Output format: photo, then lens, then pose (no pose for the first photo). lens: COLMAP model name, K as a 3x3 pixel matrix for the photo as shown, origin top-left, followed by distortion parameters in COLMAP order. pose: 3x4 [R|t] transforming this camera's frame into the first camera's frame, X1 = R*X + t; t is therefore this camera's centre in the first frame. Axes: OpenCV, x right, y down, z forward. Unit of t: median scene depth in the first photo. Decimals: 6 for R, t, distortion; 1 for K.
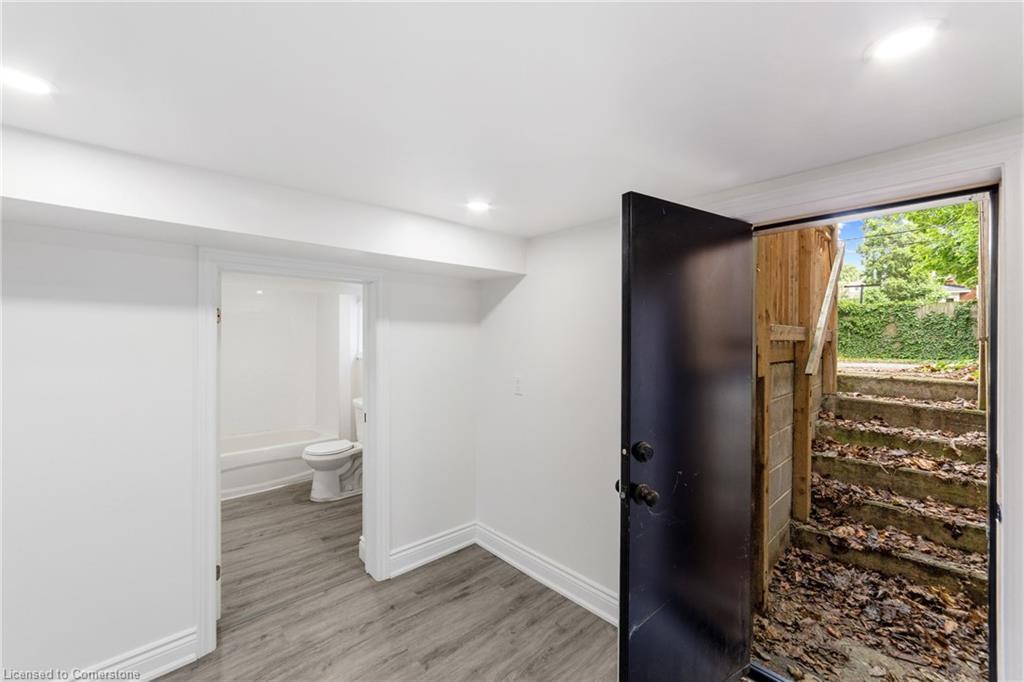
lens RADIAL K [[412.3, 0, 512.9], [0, 412.3, 338.6], [0, 0, 1]] dist [-0.000650, -0.000044]
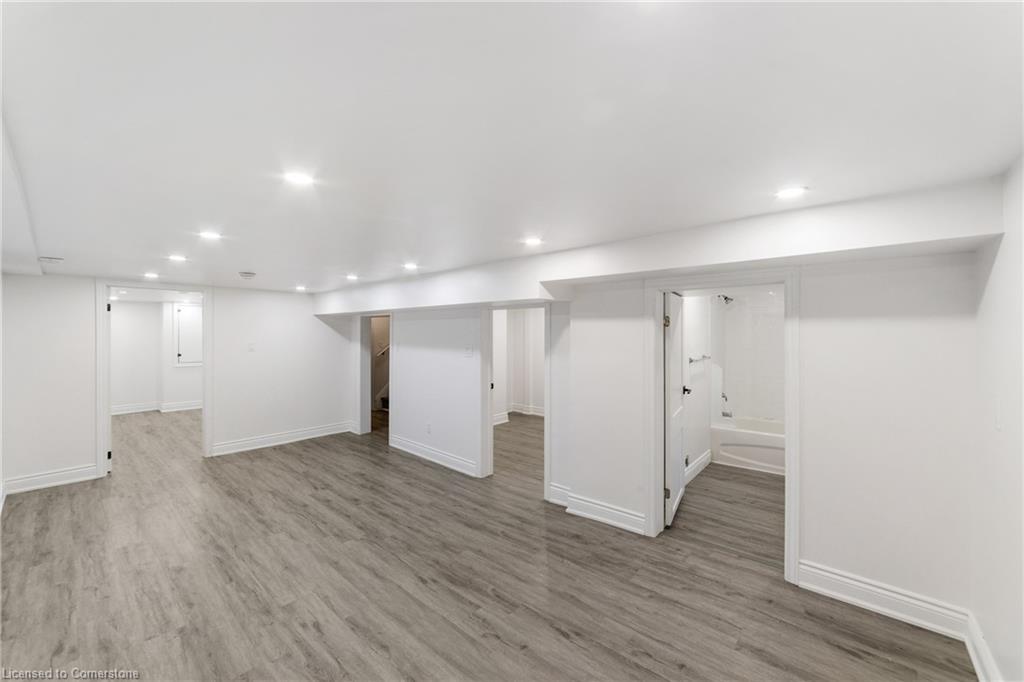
lens RADIAL K [[397.6, 0, 513.4], [0, 397.6, 337.9], [0, 0, 1]] dist [-0.007914, 0.000726]
pose [[0.121905, 0.008156, -0.992508, 0.566922], [-0.000100, 0.999966, 0.008205, -0.007267], [0.992542, -0.000901, 0.121902, 0.239676]]
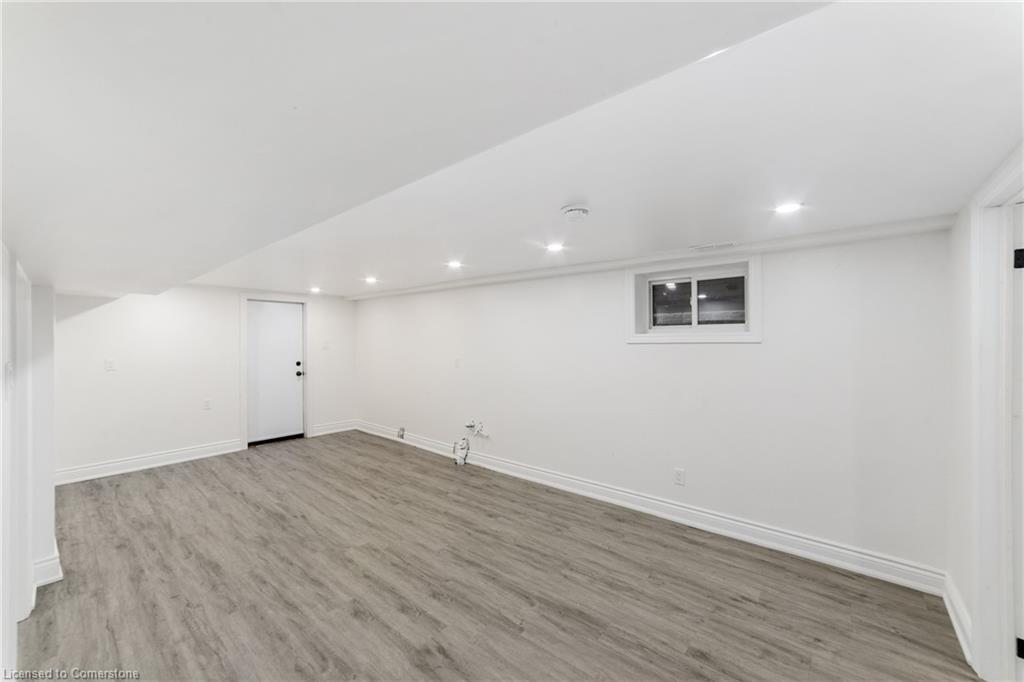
lens RADIAL K [[397.6, 0, 512.4], [0, 397.6, 340.3], [0, 0, 1]] dist [-0.007914, 0.000726]
pose [[-0.137913, -0.001451, 0.990443, -1.982683], [-0.000052, 0.999999, 0.001458, 0.011988], [-0.990444, 0.000150, -0.137913, -0.408859]]
